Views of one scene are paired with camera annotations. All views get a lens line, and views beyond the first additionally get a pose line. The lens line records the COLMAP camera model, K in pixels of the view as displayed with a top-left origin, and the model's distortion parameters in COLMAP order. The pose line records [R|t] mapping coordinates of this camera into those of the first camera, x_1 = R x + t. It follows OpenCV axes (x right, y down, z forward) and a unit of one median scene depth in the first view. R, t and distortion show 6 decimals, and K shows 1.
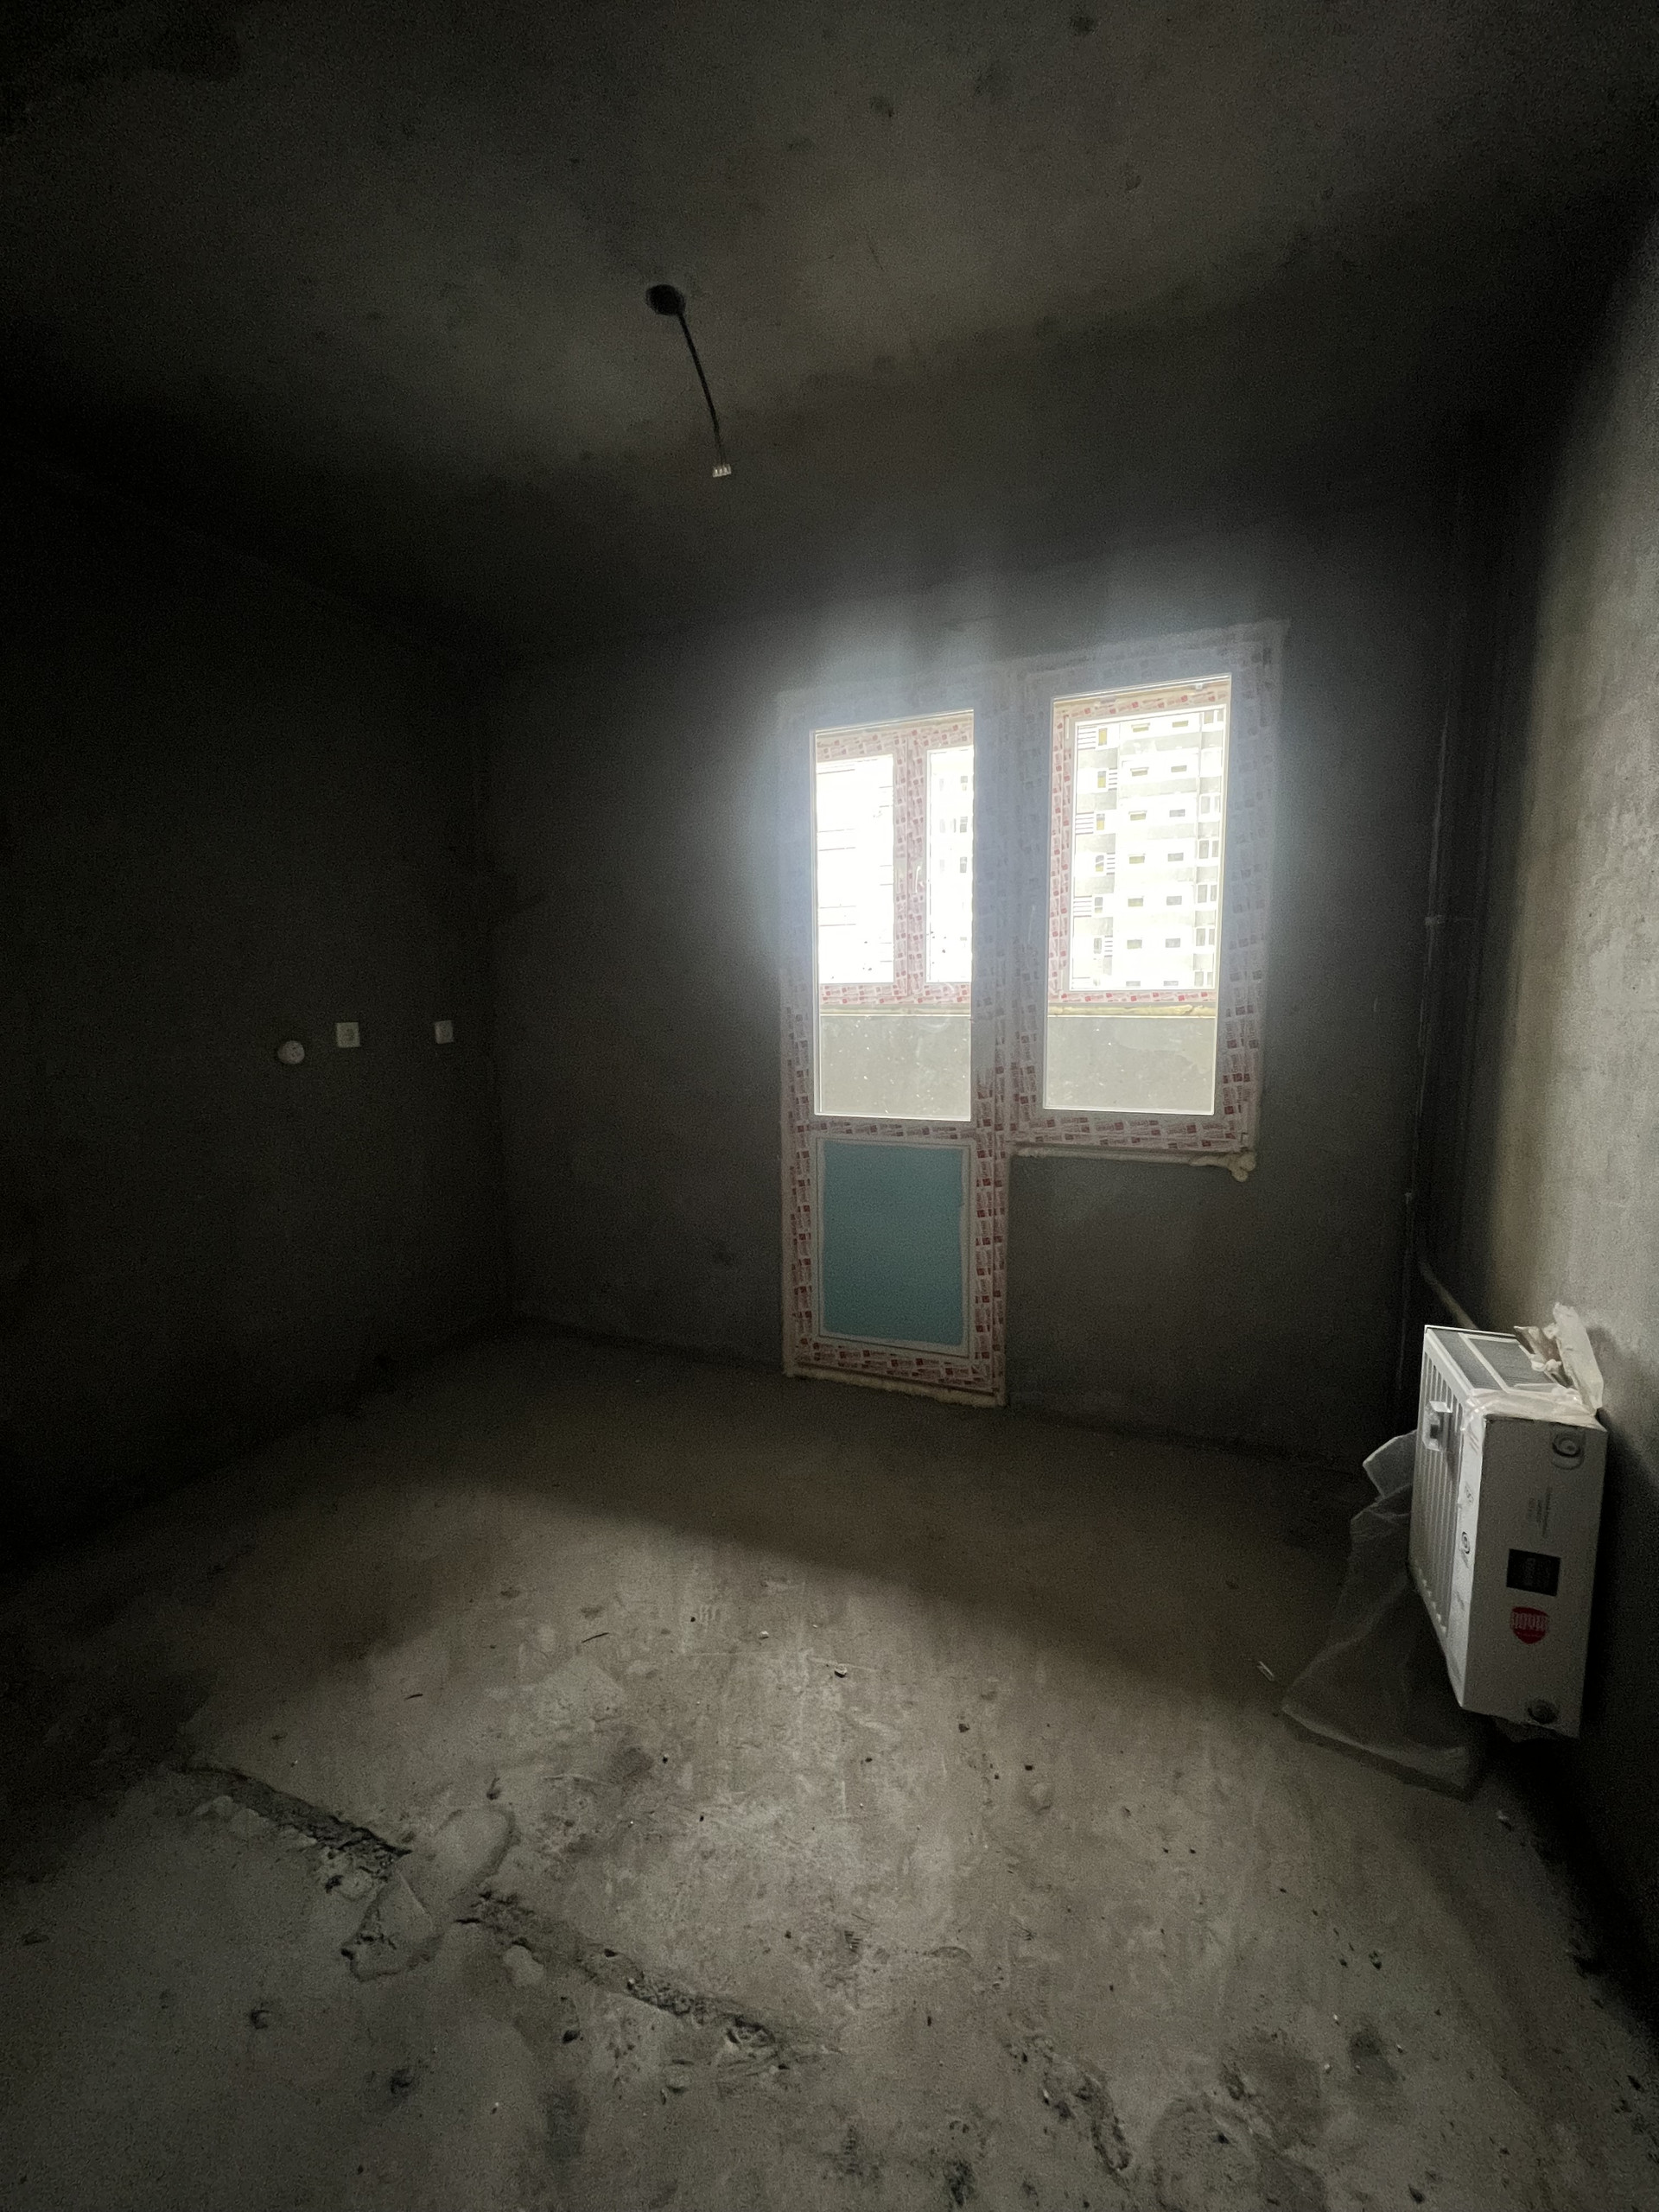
lens RADIAL K [[882.0, 0, 829.5], [0, 882.0, 1106.0], [0, 0, 1]] dist [0.001551, 0.000057]
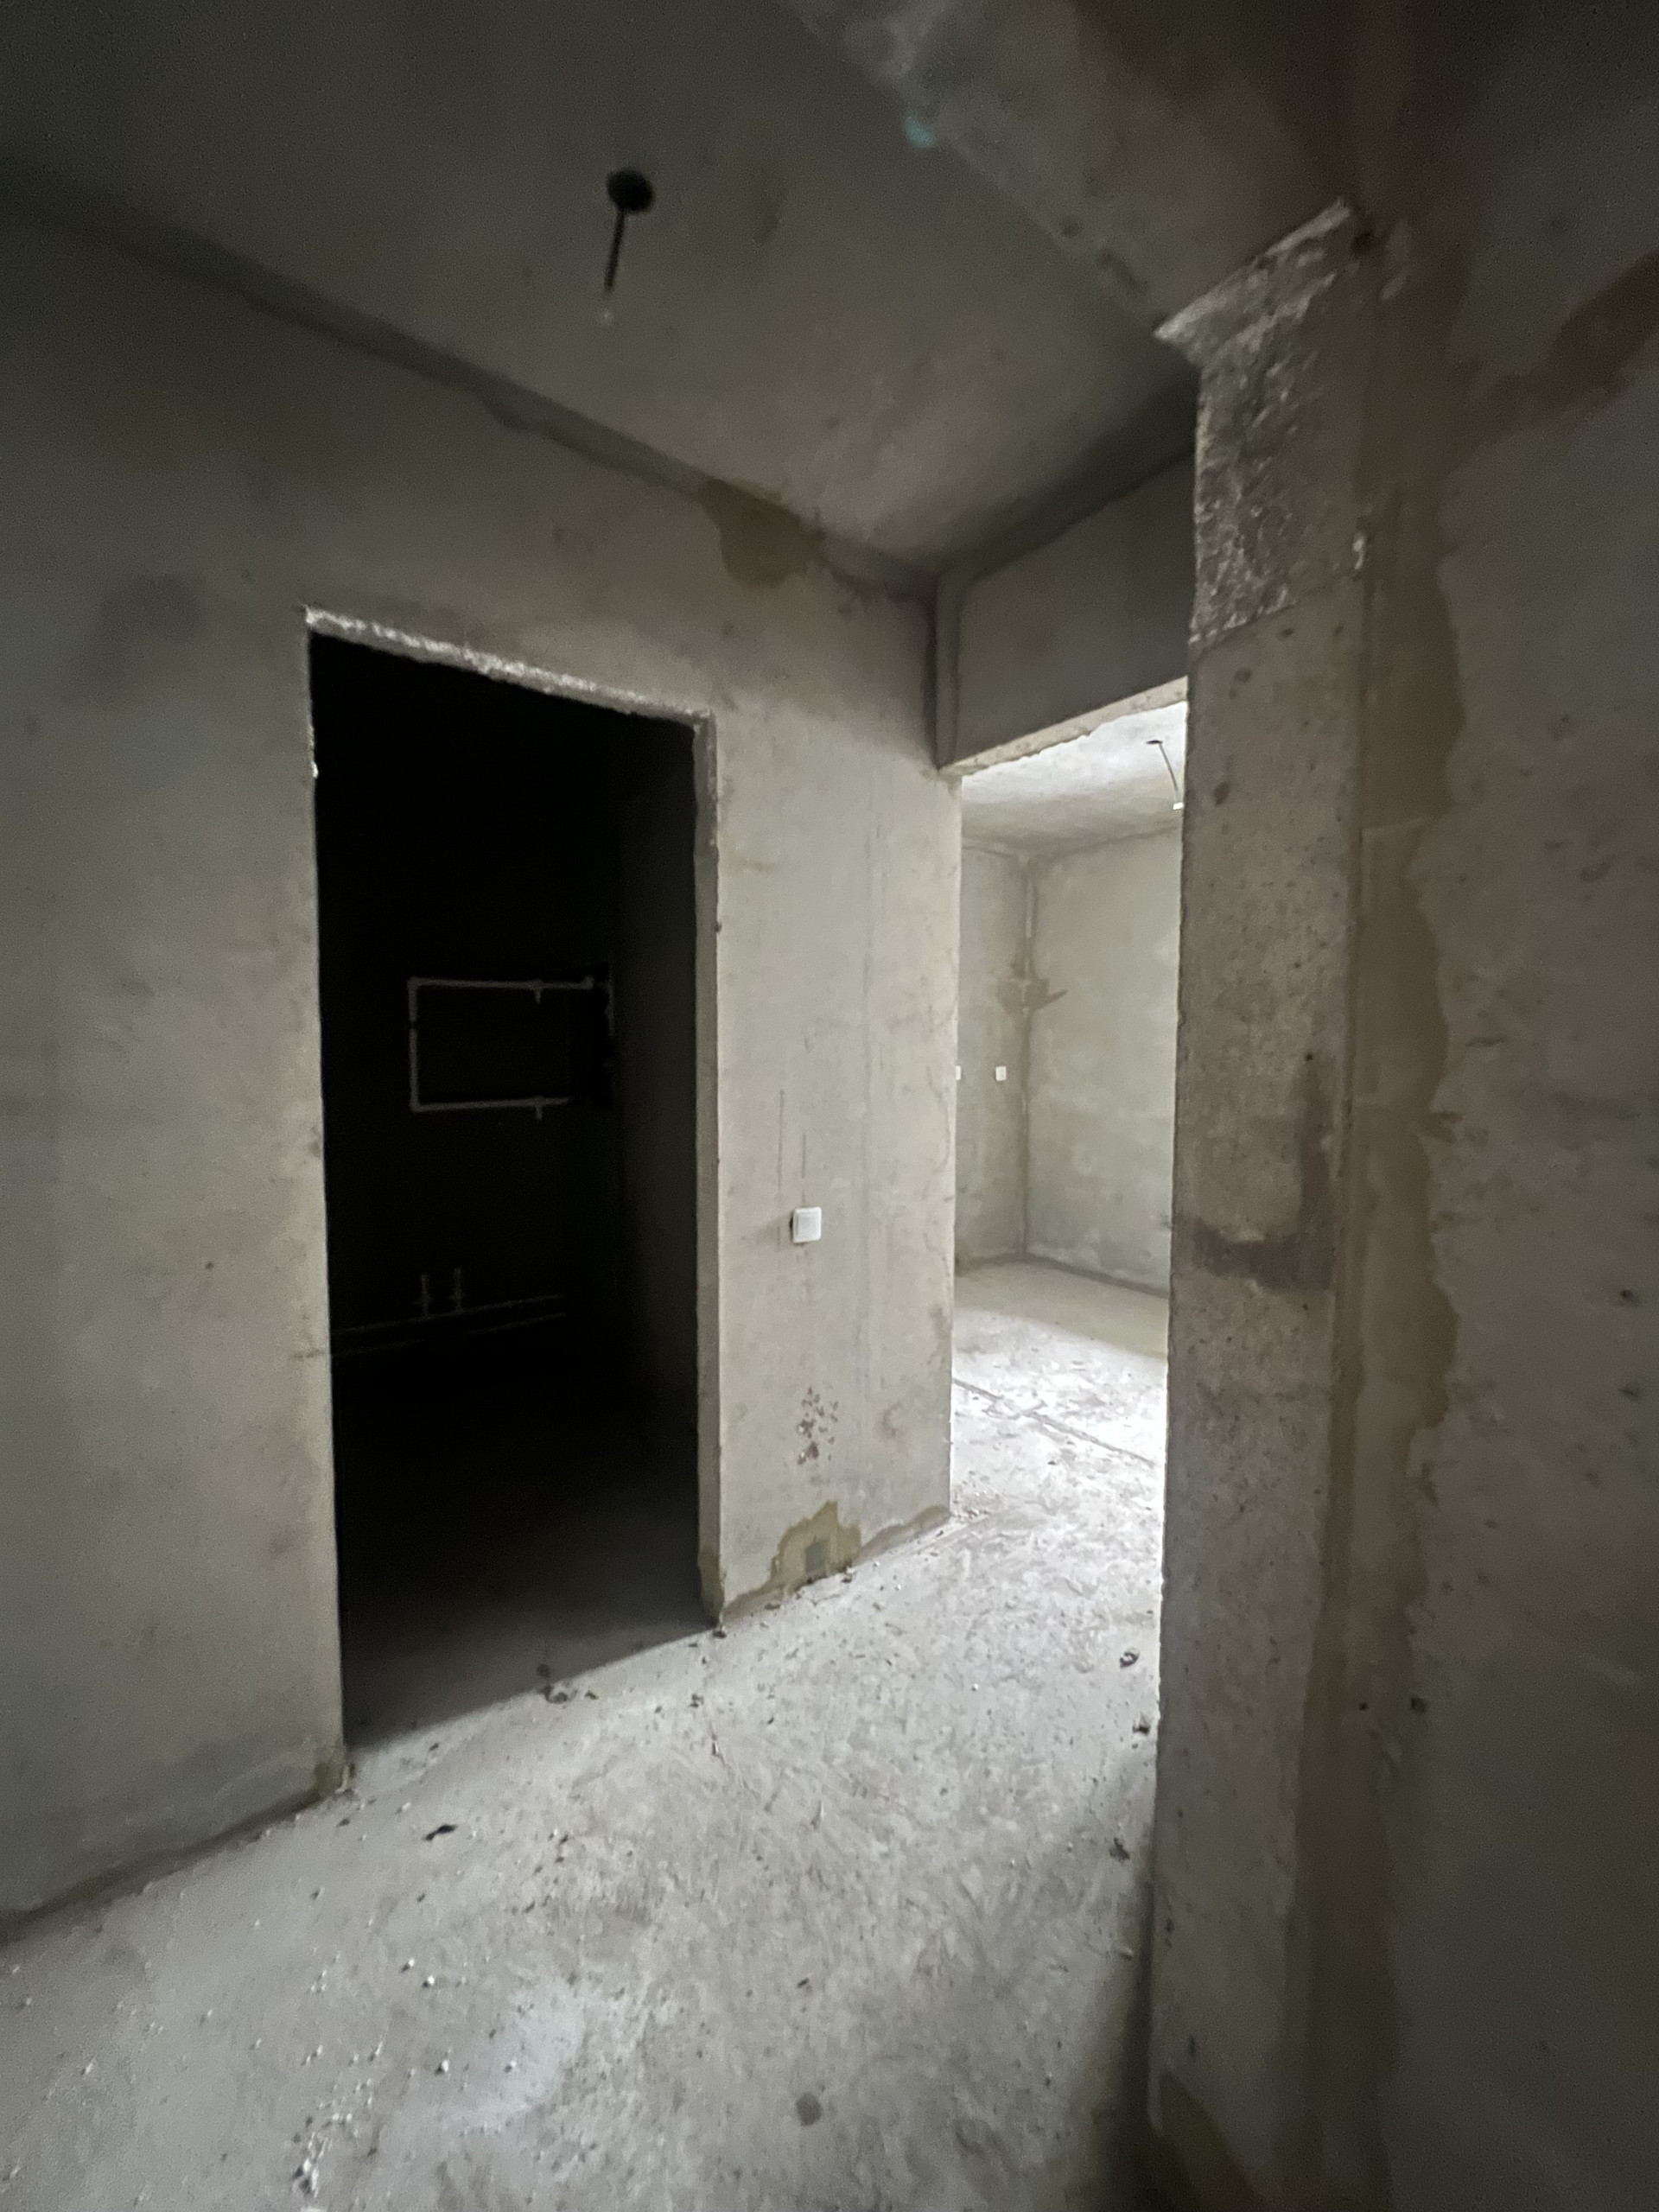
lens RADIAL K [[882.0, 0, 829.5], [0, 882.0, 1106.0], [0, 0, 1]] dist [0.001551, 0.000057]
pose [[0.862037, 0.044920, -0.504852, 0.280577], [-0.079015, 0.995797, -0.046316, 0.169878], [0.500649, 0.079817, 0.861963, -1.281013]]
